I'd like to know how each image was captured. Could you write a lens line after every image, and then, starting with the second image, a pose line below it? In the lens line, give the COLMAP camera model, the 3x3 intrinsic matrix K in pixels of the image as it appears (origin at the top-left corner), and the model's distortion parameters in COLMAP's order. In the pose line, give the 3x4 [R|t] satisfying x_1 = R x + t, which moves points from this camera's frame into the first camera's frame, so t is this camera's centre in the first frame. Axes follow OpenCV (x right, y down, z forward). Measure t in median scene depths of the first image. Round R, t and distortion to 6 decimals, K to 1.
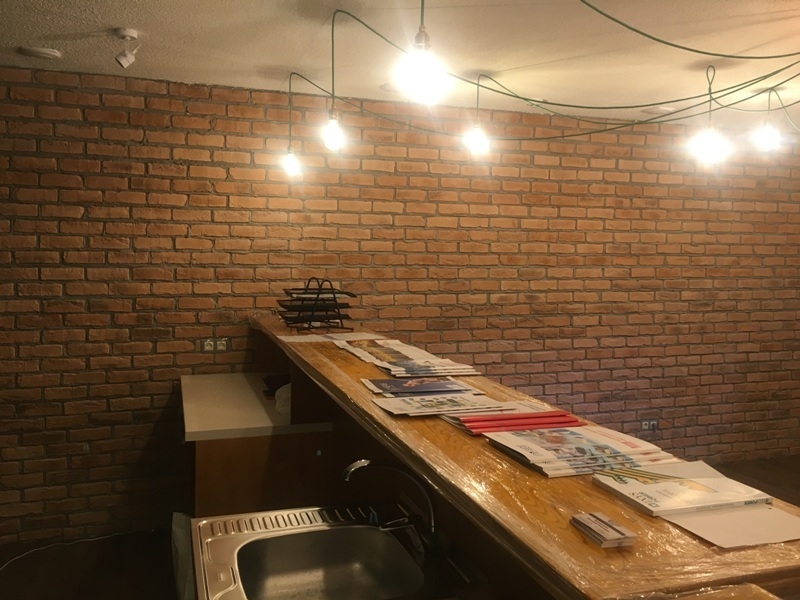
lens RADIAL K [[679.8, 0, 400.0], [0, 679.8, 300.0], [0, 0, 1]] dist [0.011519, -0.007511]
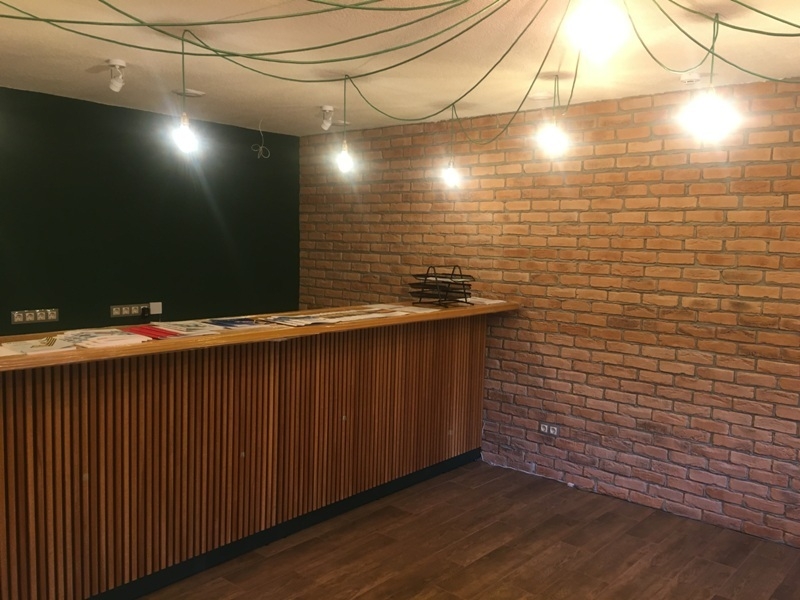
lens RADIAL K [[679.8, 0, 400.0], [0, 679.8, 300.0], [0, 0, 1]] dist [0.011519, -0.007511]
pose [[0.492075, 0.076287, -0.867204, 0.755394], [-0.085804, 0.995553, 0.038890, -0.007328], [0.866314, 0.055273, 0.496433, 0.244157]]
